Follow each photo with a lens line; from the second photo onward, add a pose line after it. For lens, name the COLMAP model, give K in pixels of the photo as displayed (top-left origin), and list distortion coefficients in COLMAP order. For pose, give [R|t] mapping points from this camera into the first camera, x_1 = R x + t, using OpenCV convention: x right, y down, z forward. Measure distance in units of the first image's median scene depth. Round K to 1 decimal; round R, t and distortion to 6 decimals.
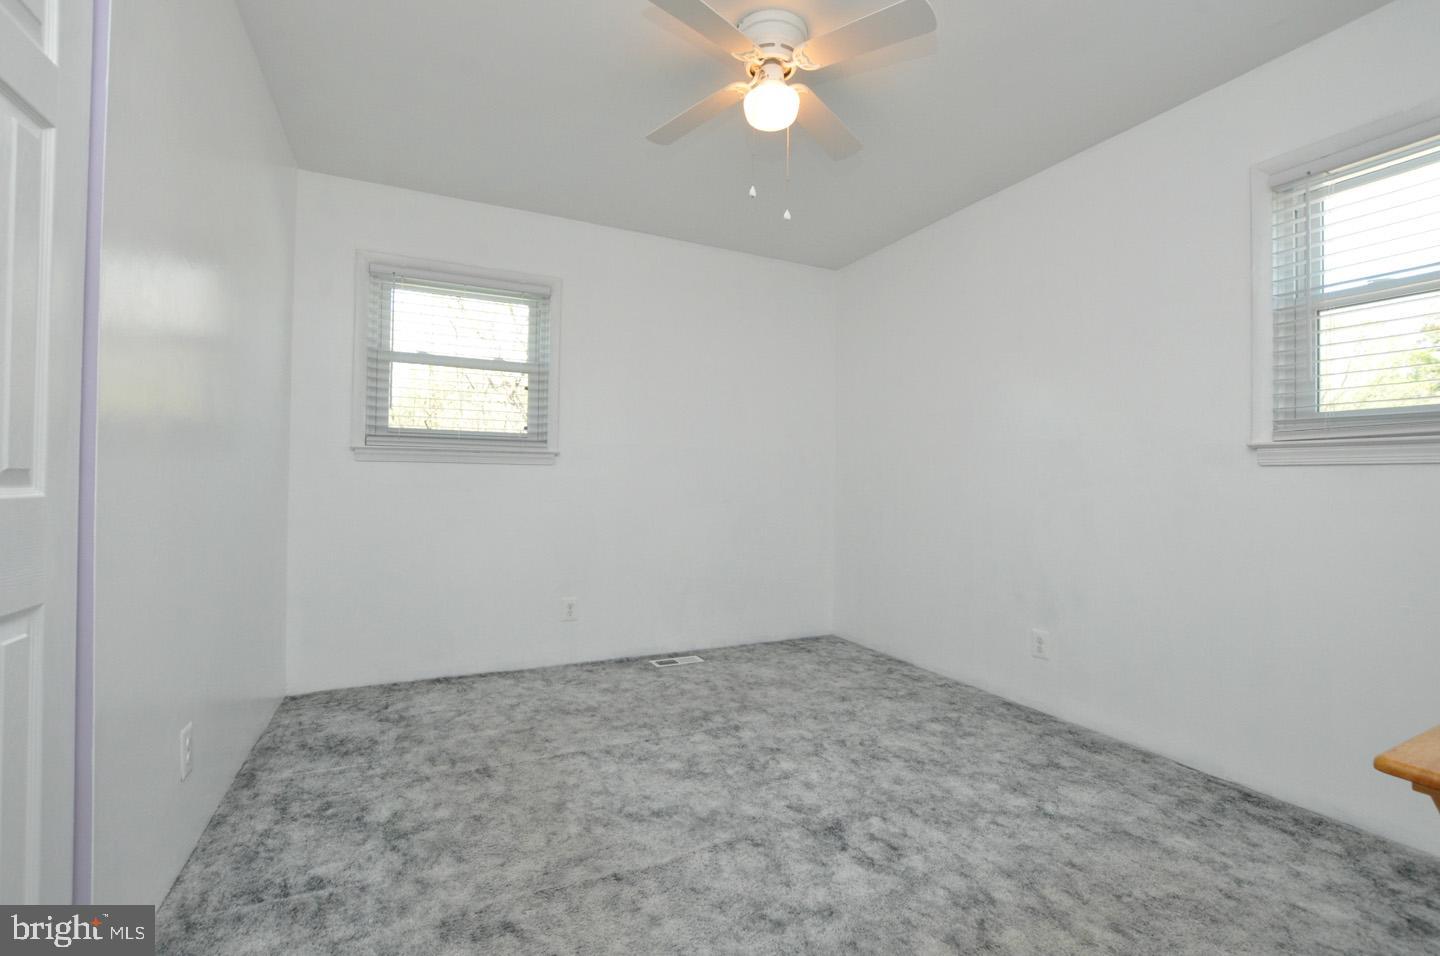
lens RADIAL K [[633.7, 0, 723.5], [0, 633.7, 480.6], [0, 0, 1]] dist [-0.038424, 0.007836]
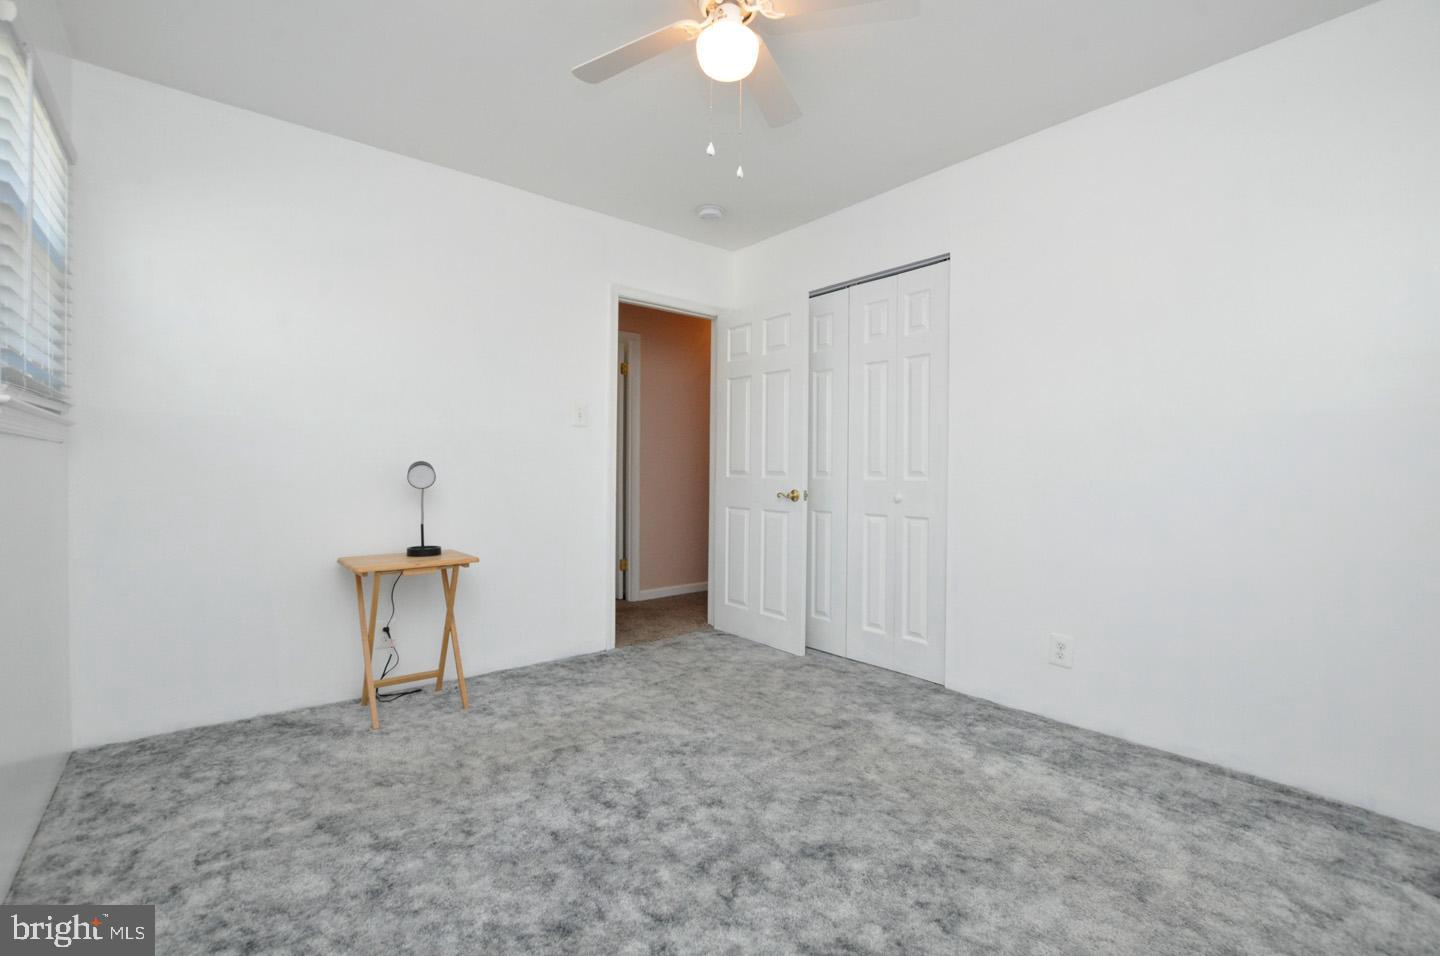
lens RADIAL K [[633.7, 0, 723.5], [0, 633.7, 480.6], [0, 0, 1]] dist [-0.038424, 0.007836]
pose [[-0.971645, -0.016731, -0.235852, 0.281942], [-0.020657, 0.999686, 0.014188, 0.002265], [0.235541, 0.018658, -0.971685, 1.886798]]
